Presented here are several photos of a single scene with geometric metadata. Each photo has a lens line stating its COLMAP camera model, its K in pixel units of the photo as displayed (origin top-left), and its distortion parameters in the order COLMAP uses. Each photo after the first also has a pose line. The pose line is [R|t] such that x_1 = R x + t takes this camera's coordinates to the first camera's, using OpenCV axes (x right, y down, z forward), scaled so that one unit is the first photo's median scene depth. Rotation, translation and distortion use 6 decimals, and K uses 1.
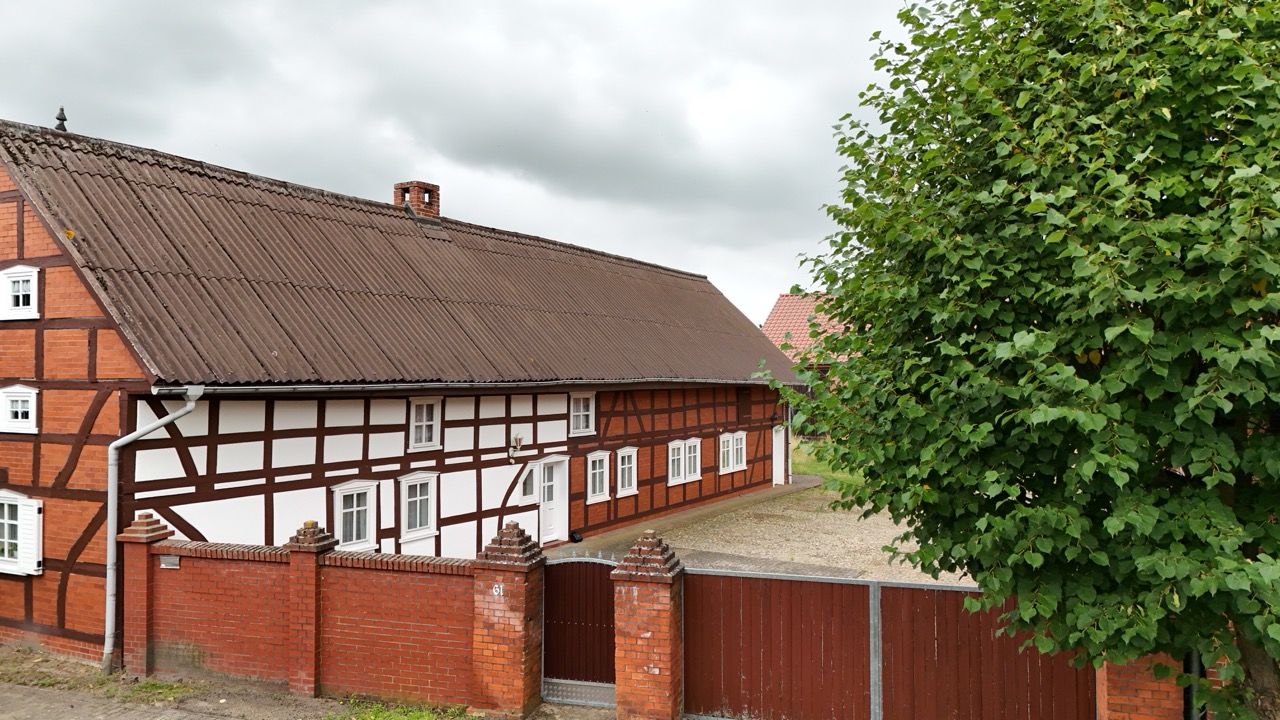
lens RADIAL K [[936.3, 0, 647.2], [0, 936.3, 357.7], [0, 0, 1]] dist [0.068833, -0.061124]
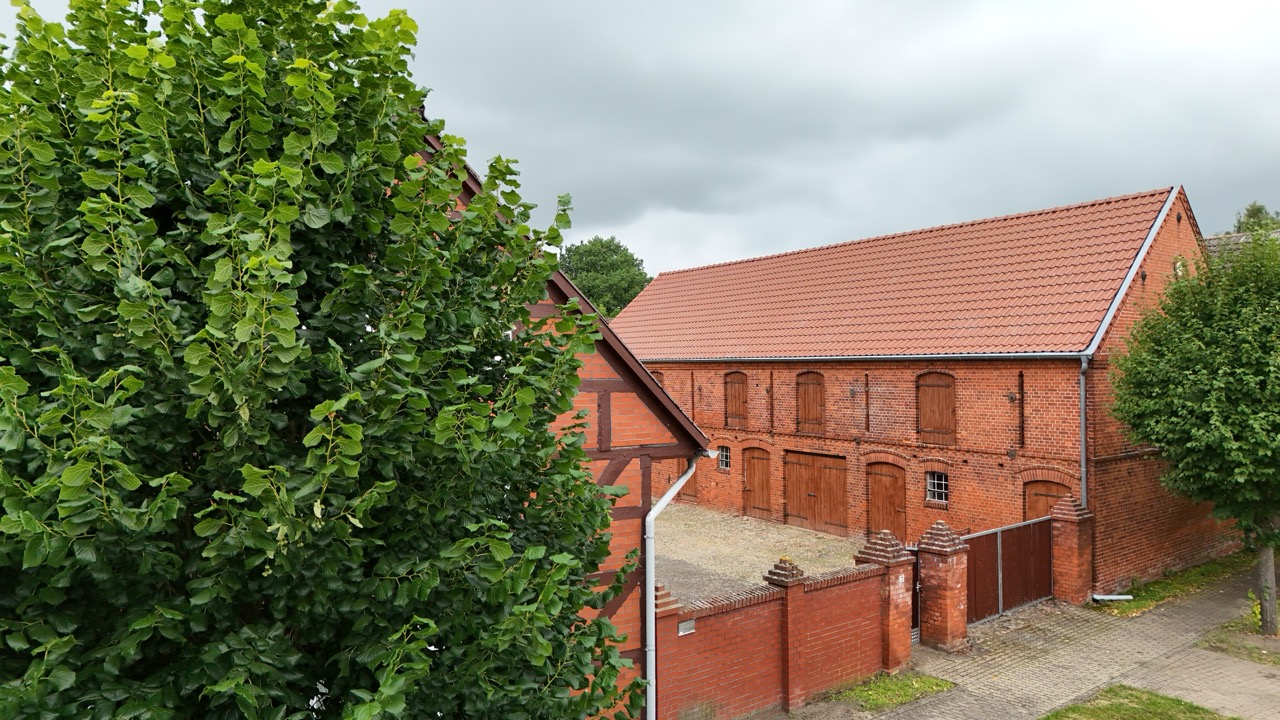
lens RADIAL K [[936.3, 0, 643.4], [0, 936.3, 362.2], [0, 0, 1]] dist [0.068833, -0.061124]
pose [[0.524777, 0.005018, 0.851225, -1.263712], [-0.008298, 0.999965, -0.000778, -0.055197], [-0.851200, -0.006655, 0.524800, 0.490634]]
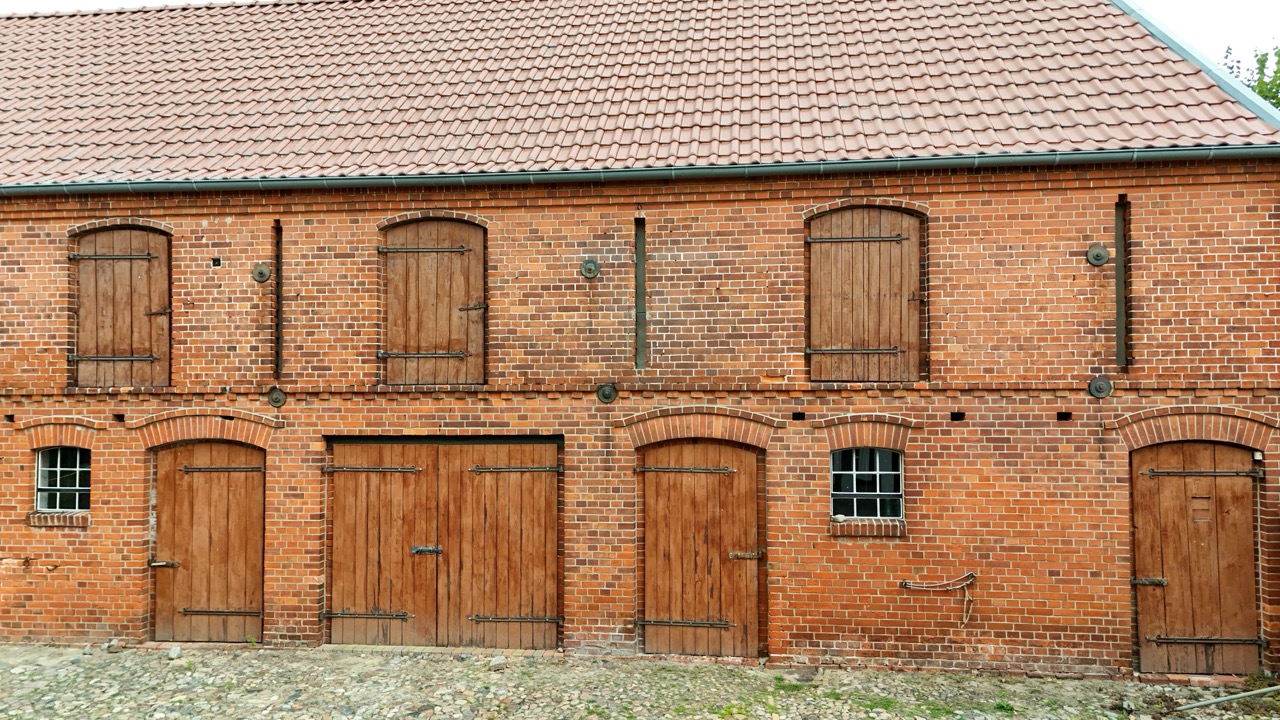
lens RADIAL K [[936.3, 0, 670.7], [0, 936.3, 326.3], [0, 0, 1]] dist [0.068833, -0.061124]
pose [[-0.345007, 0.024702, 0.938275, -0.096289], [-0.001198, 0.999641, -0.026759, 0.070701], [-0.938599, -0.010356, -0.344854, 1.345912]]
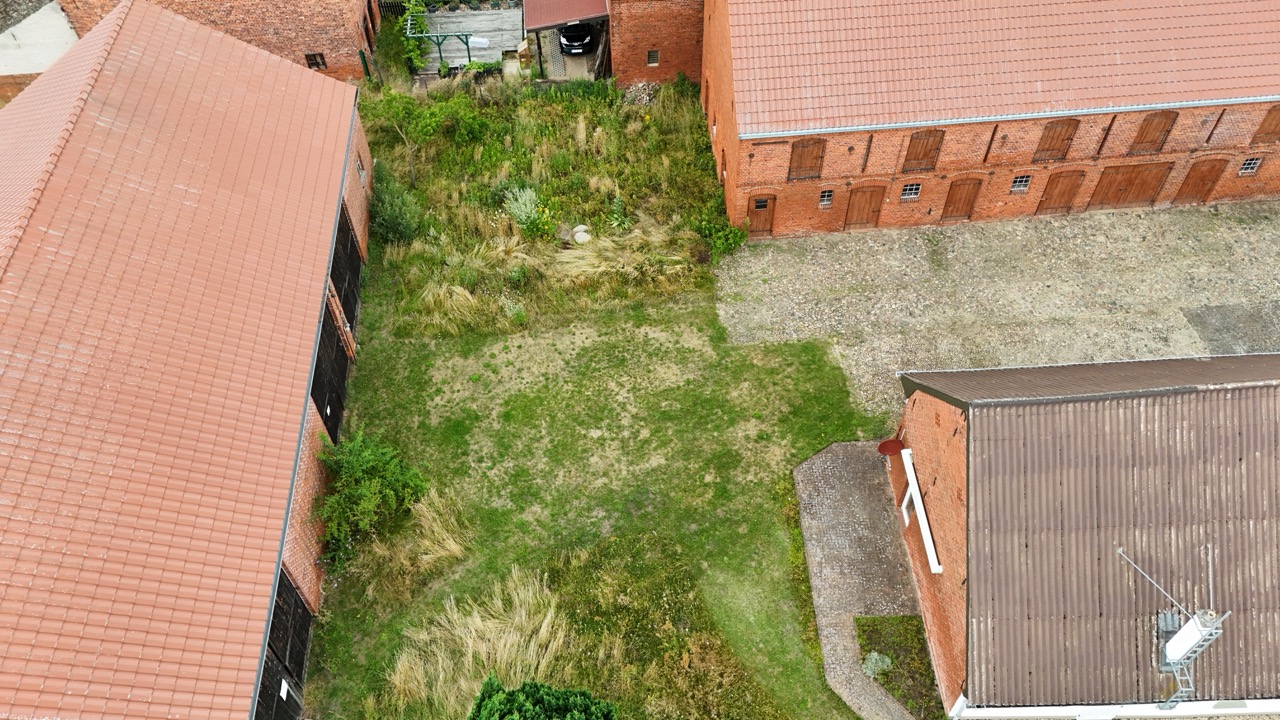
lens RADIAL K [[936.3, 0, 642.0], [0, 936.3, 360.6], [0, 0, 1]] dist [0.068833, -0.061124]
pose [[-0.530713, -0.636588, 0.559553, -0.433978], [0.008773, 0.656038, 0.754677, -1.561942], [-0.847506, 0.405426, -0.342583, 3.630402]]
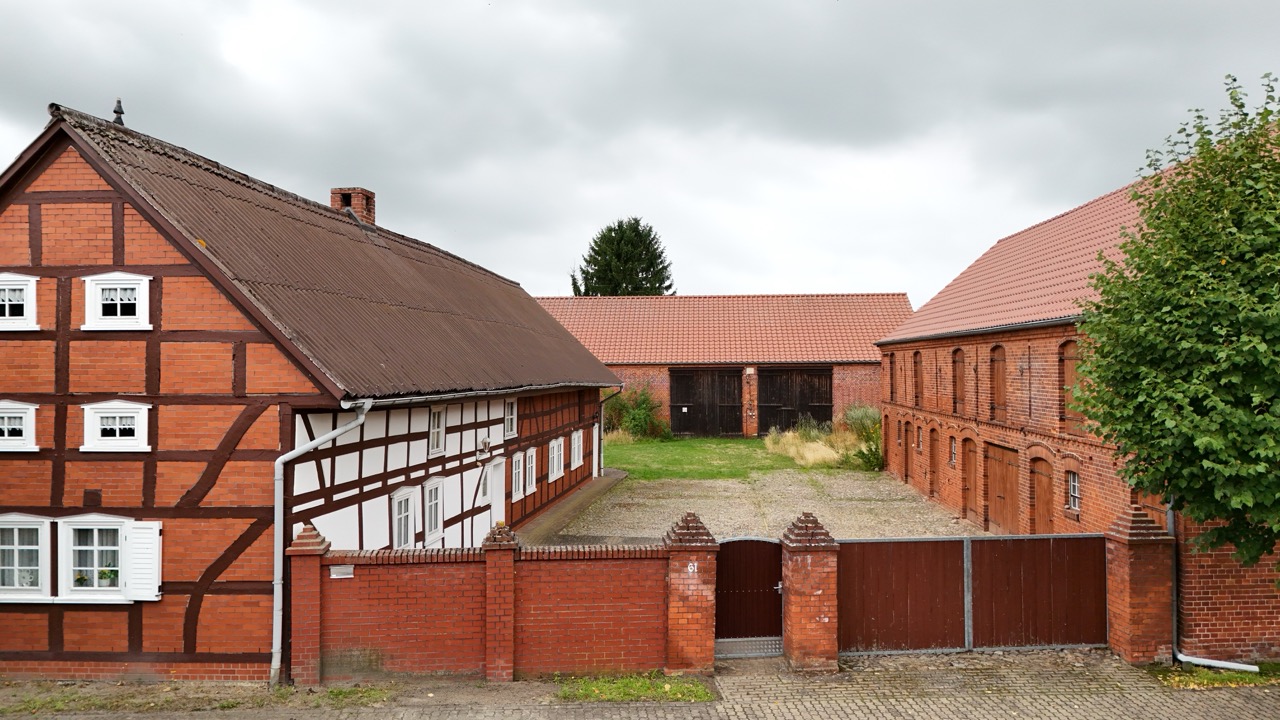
lens RADIAL K [[936.3, 0, 644.2], [0, 936.3, 358.6], [0, 0, 1]] dist [0.068833, -0.061124]
pose [[0.920996, 0.002906, 0.389561, -0.557961], [-0.004717, 0.999982, 0.003691, -0.018508], [-0.389544, -0.005237, 0.920993, -0.058563]]
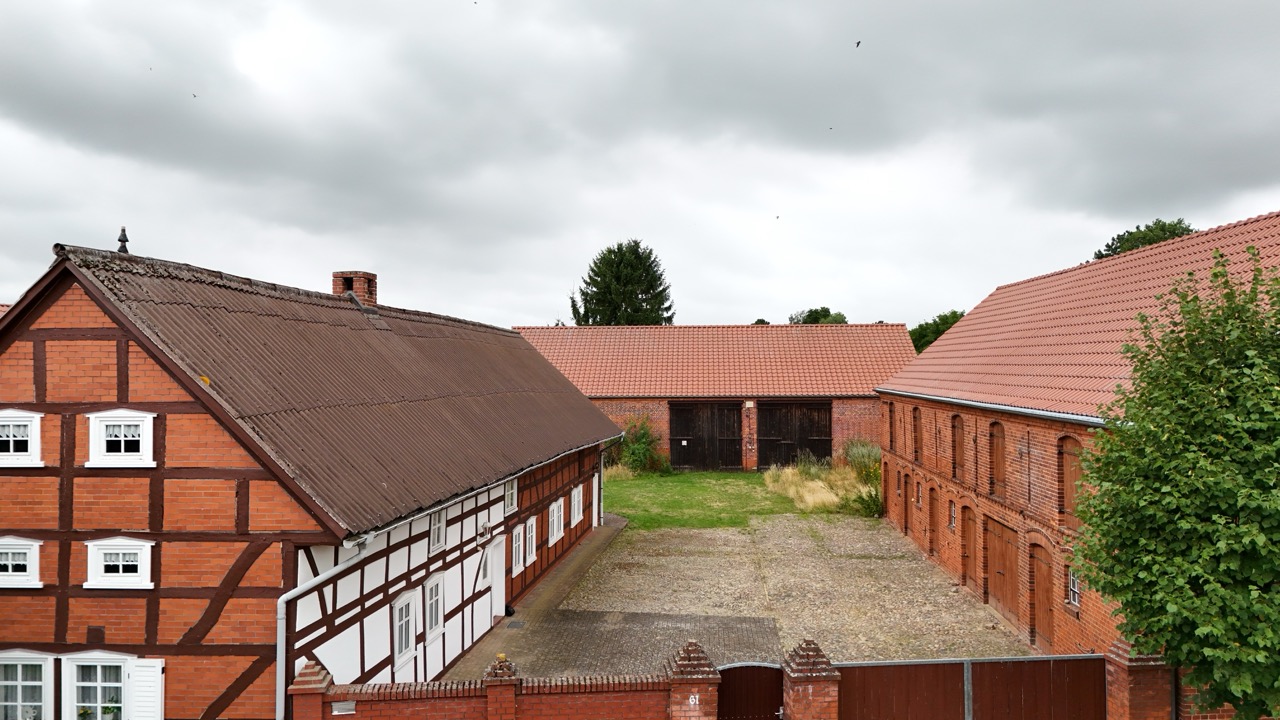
lens RADIAL K [[936.3, 0, 643.8], [0, 936.3, 358.7], [0, 0, 1]] dist [0.068833, -0.061124]
pose [[0.920734, 0.003698, 0.390174, -0.562515], [-0.004909, 0.999986, 0.002105, -0.154143], [-0.390161, -0.003854, 0.920739, -0.061563]]
